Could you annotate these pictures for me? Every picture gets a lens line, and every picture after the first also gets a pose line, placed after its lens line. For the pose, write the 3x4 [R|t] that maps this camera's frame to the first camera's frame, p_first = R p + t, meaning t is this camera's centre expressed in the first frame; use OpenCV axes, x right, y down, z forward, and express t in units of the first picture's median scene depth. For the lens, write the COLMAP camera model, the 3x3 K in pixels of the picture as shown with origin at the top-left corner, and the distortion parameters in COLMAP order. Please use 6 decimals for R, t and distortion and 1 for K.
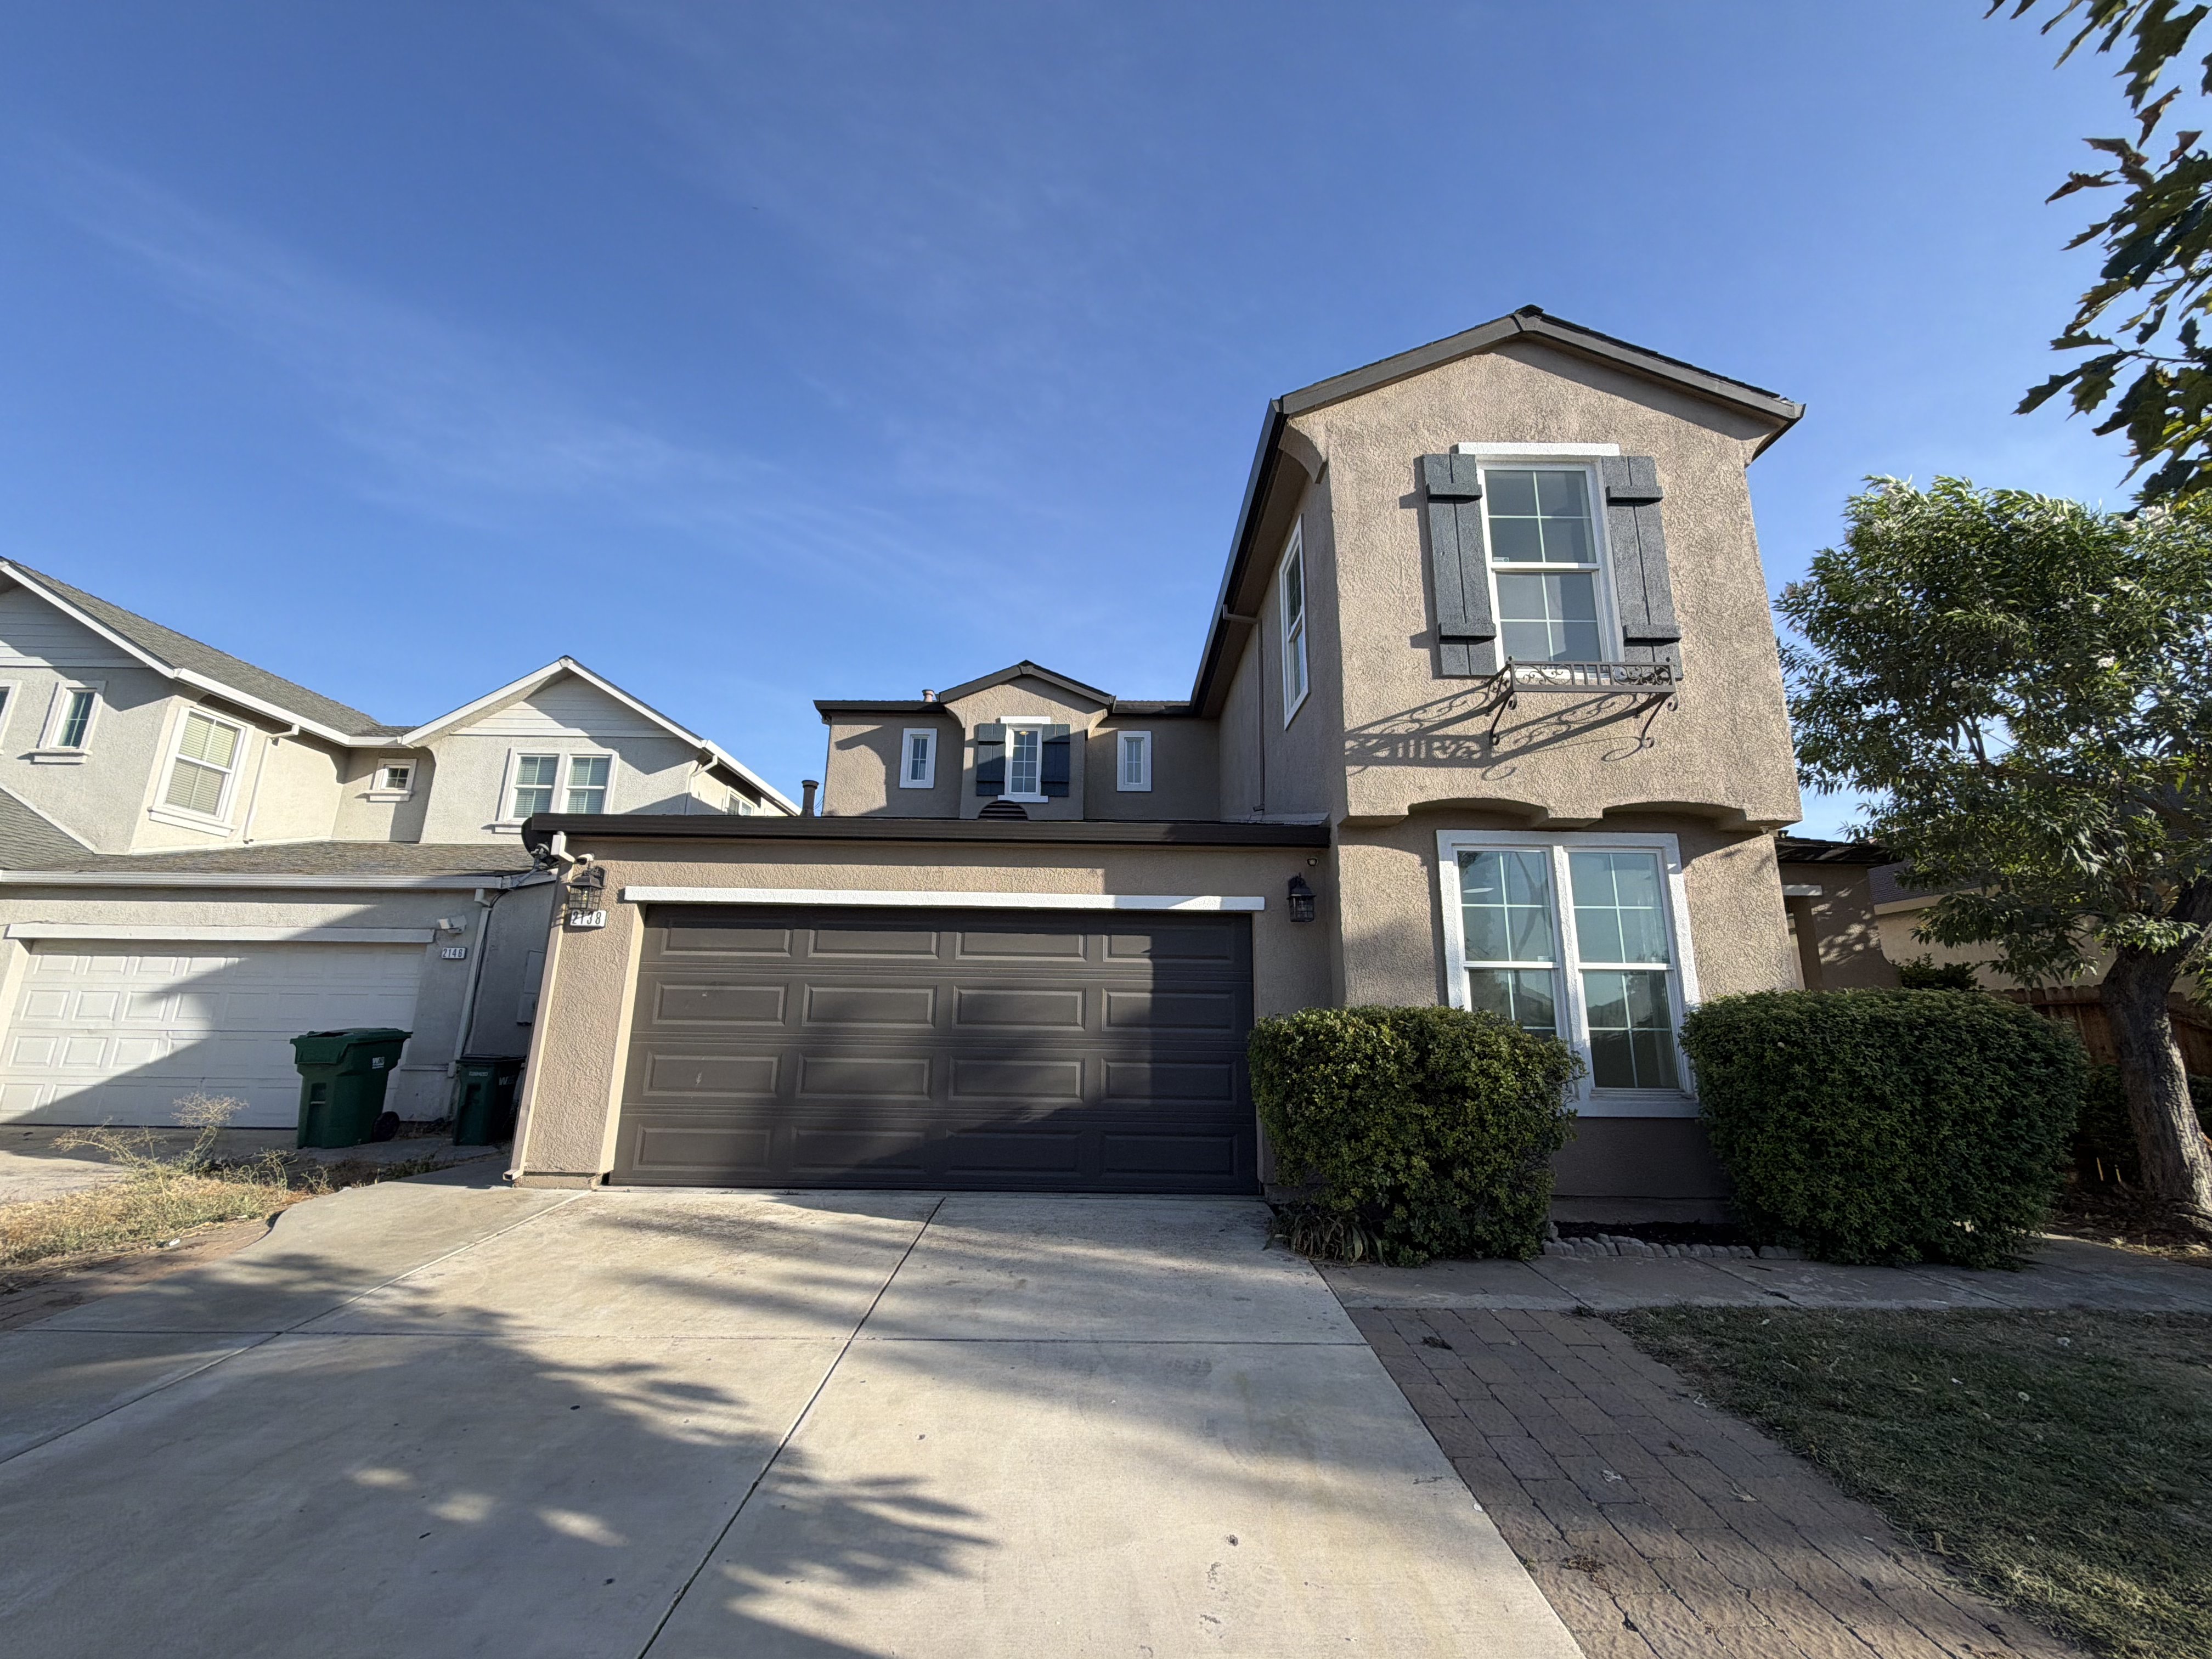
lens RADIAL K [[882.1, 0, 1106.0], [0, 882.1, 829.5], [0, 0, 1]] dist [0.003145, 0.000227]
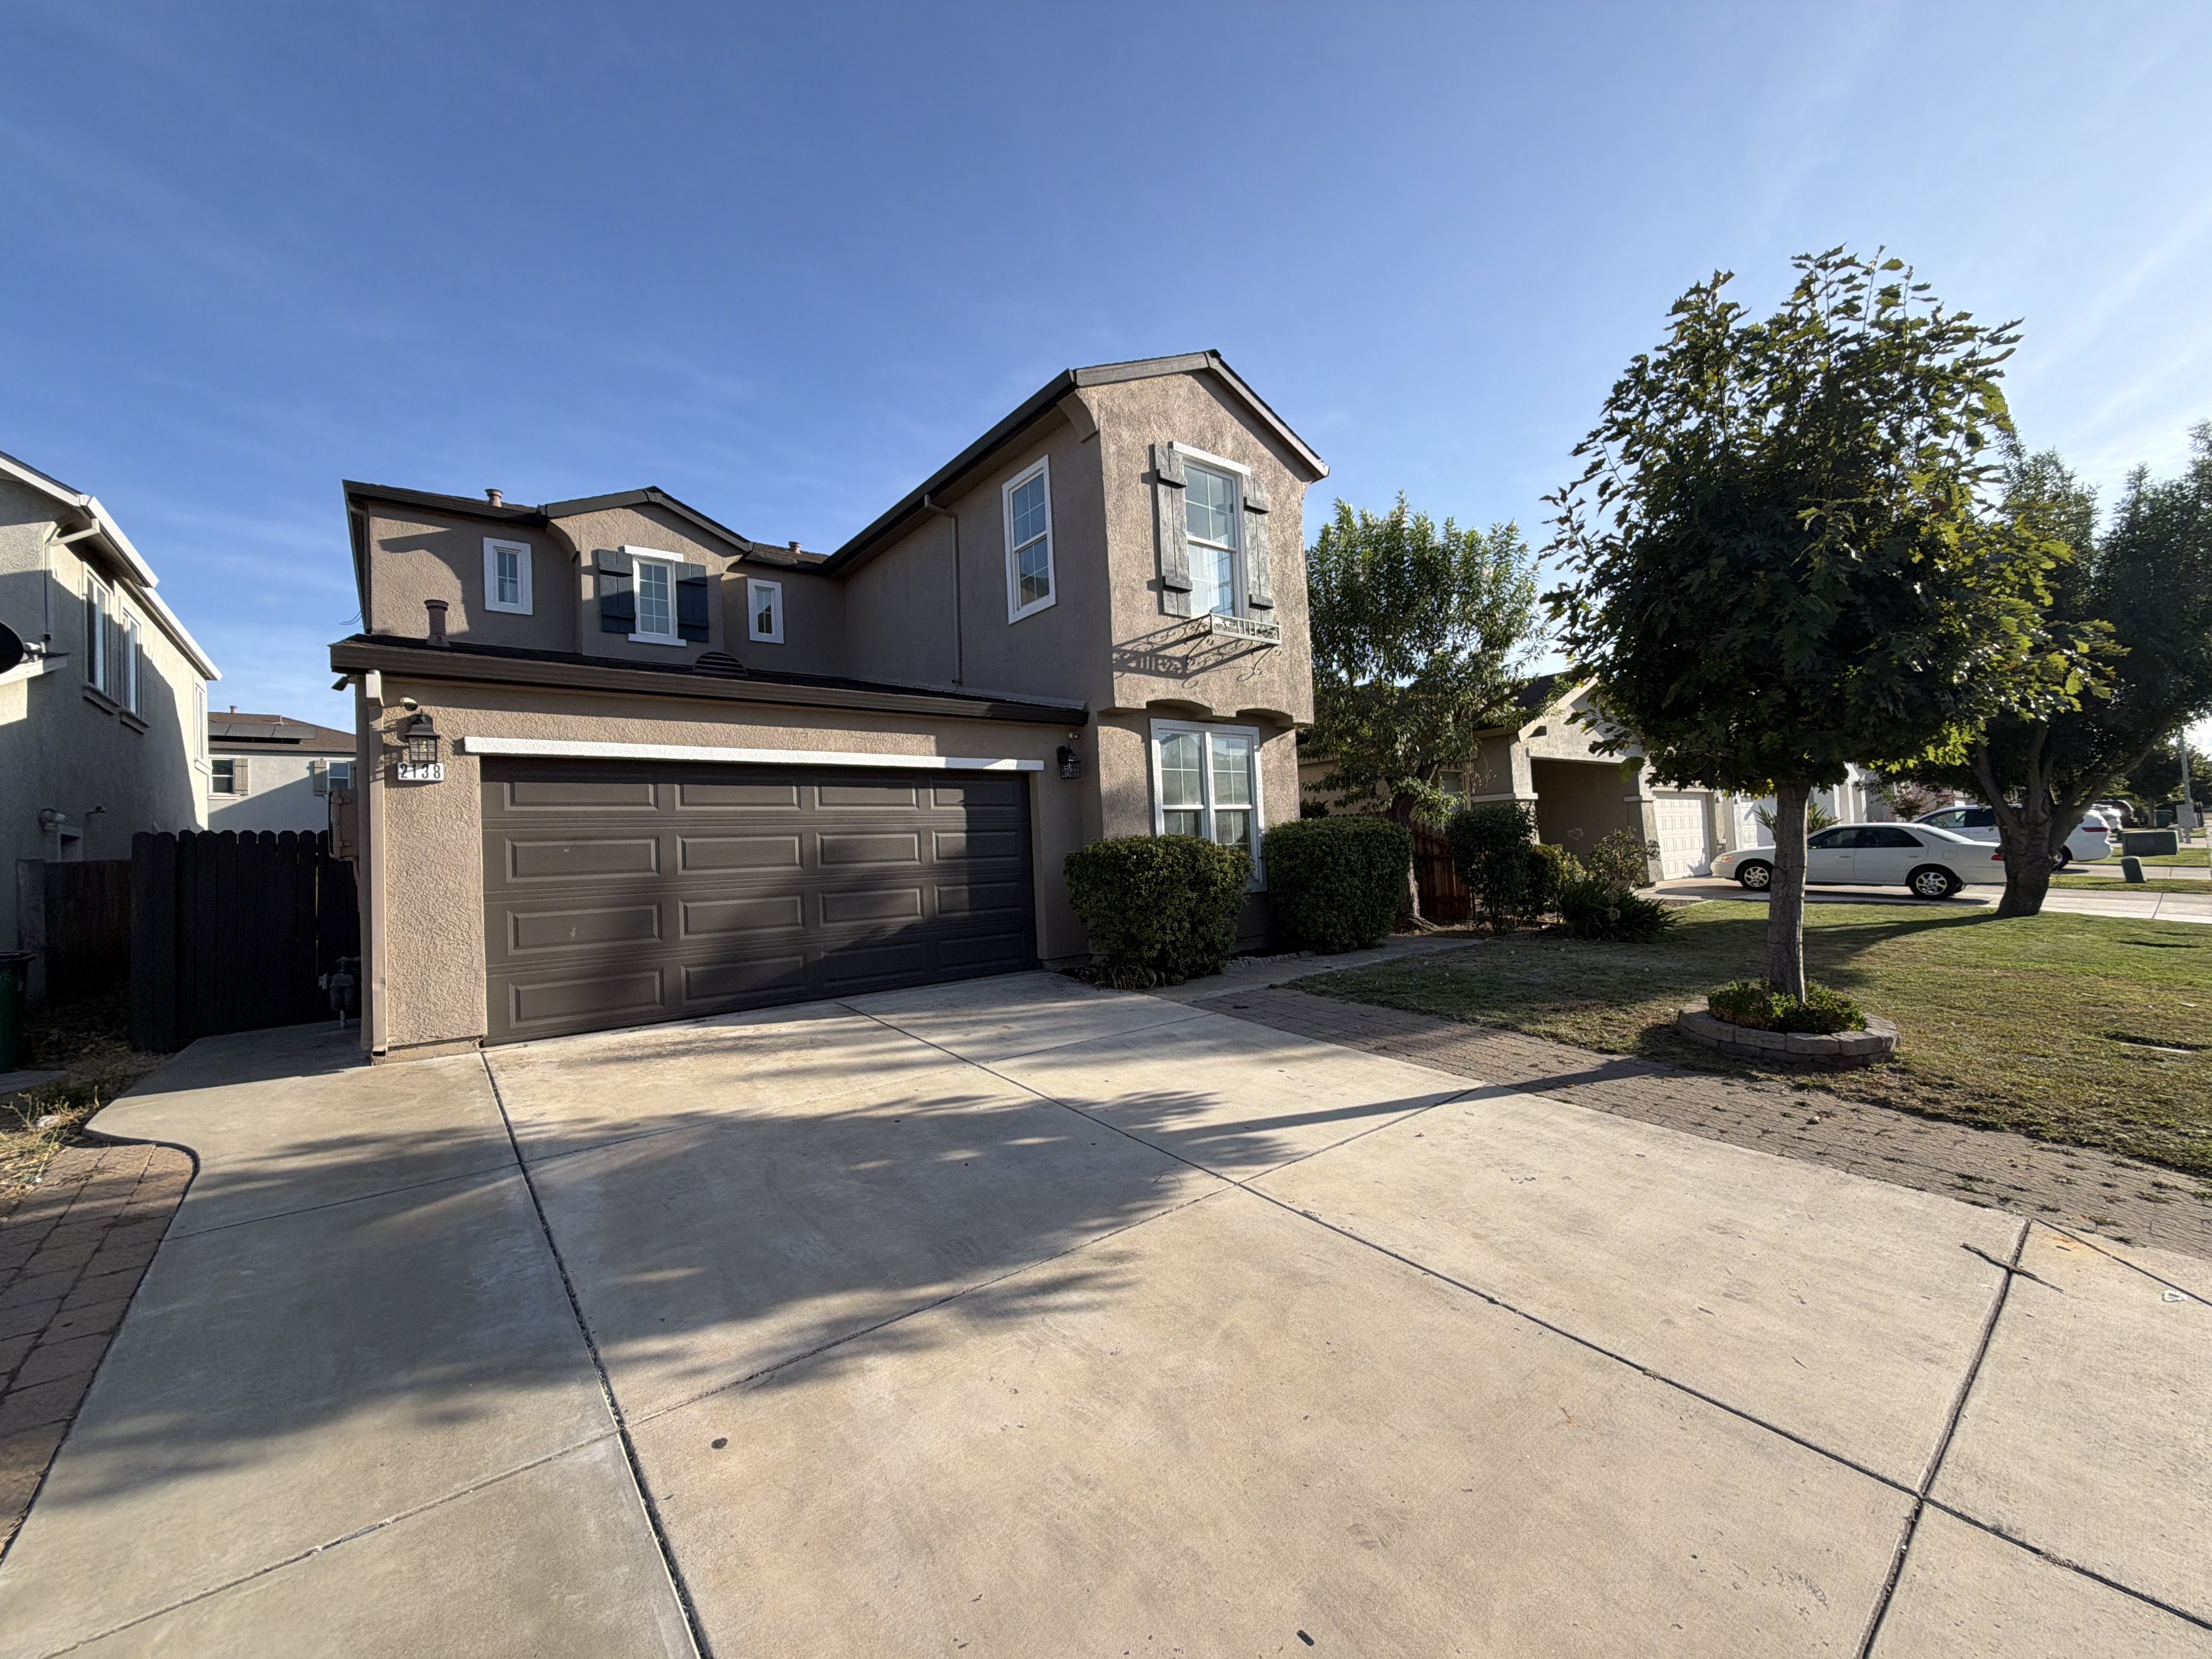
lens RADIAL K [[882.1, 0, 1106.0], [0, 882.1, 829.5], [0, 0, 1]] dist [0.003145, 0.000227]
pose [[0.779560, -0.031617, 0.625529, -0.614833], [-0.081882, 0.985009, 0.151831, -0.034302], [-0.620952, -0.169581, 0.765284, -0.121628]]
